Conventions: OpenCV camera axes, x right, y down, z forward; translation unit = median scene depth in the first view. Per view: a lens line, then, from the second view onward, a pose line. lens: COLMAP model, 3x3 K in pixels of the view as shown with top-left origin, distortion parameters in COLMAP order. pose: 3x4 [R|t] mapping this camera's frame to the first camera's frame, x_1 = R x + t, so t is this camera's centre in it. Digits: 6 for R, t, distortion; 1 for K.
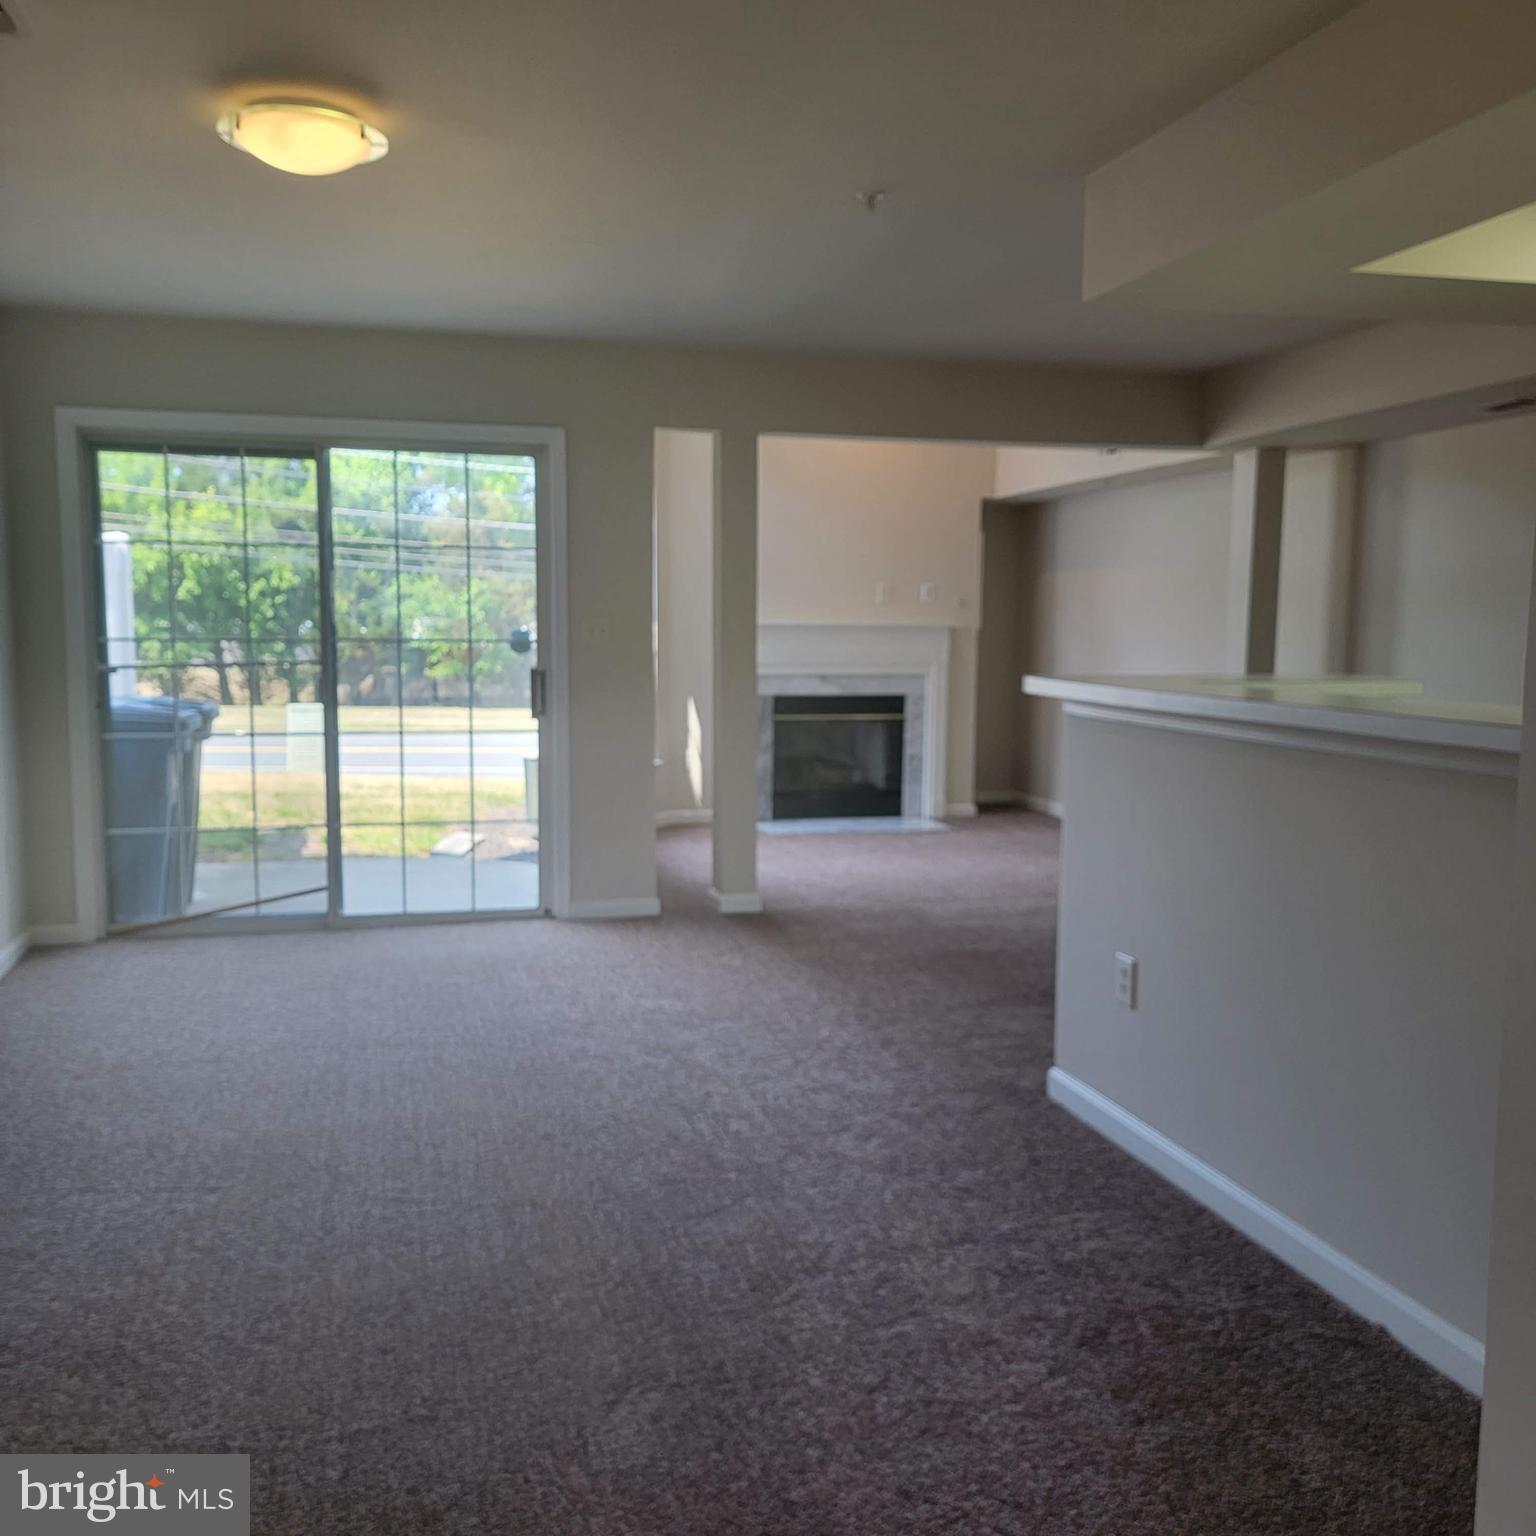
lens RADIAL K [[1452.8, 0, 733.8], [0, 1452.8, 770.1], [0, 0, 1]] dist [0.107573, -0.078820]
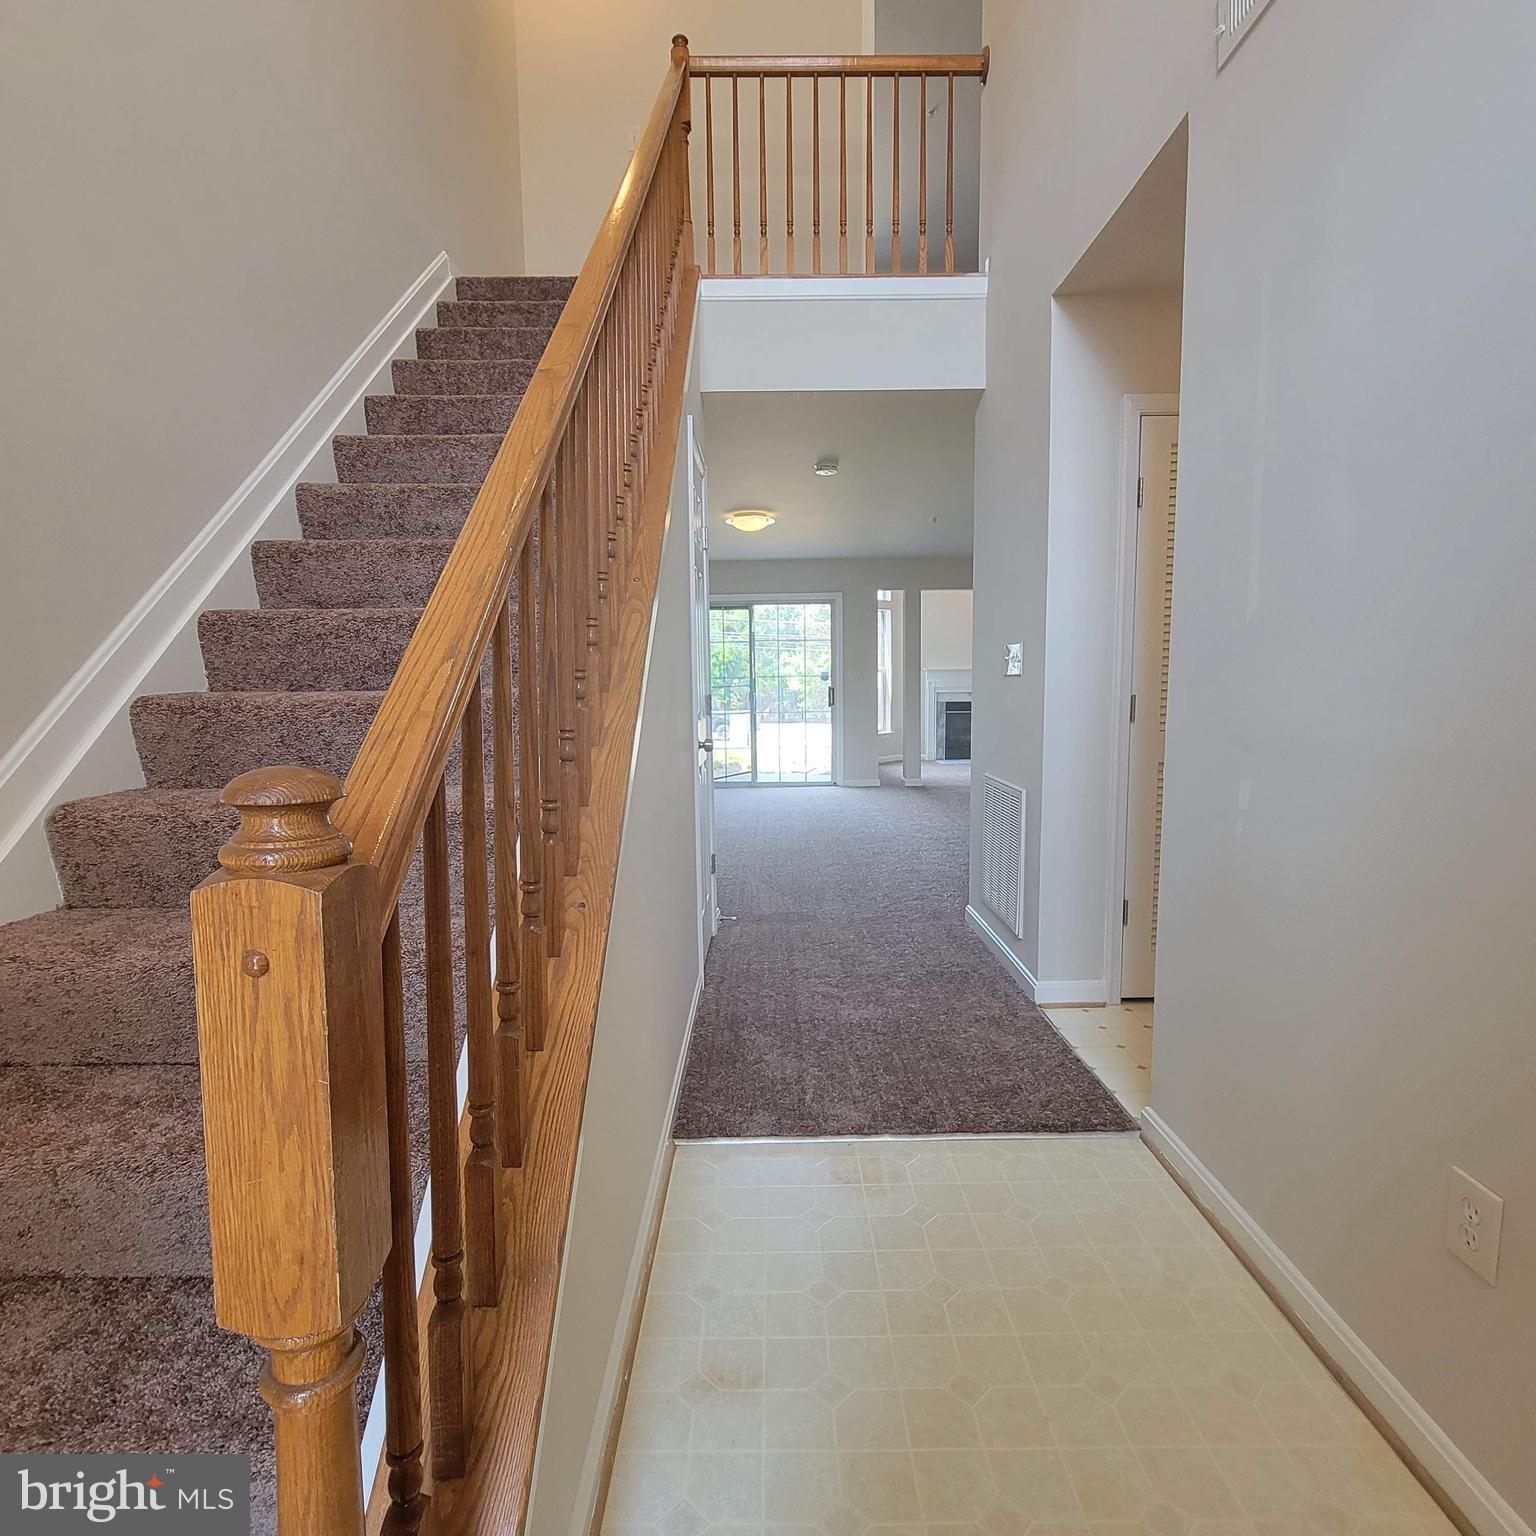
lens RADIAL K [[945.4, 0, 768.0], [0, 945.4, 768.0], [0, 0, 1]] dist [0.000913, 0.000015]
pose [[0.970001, 0.006902, -0.243002, 0.159060], [-0.009139, 0.999926, -0.008082, 0.086158], [0.242928, 0.010060, 0.969992, -0.619322]]
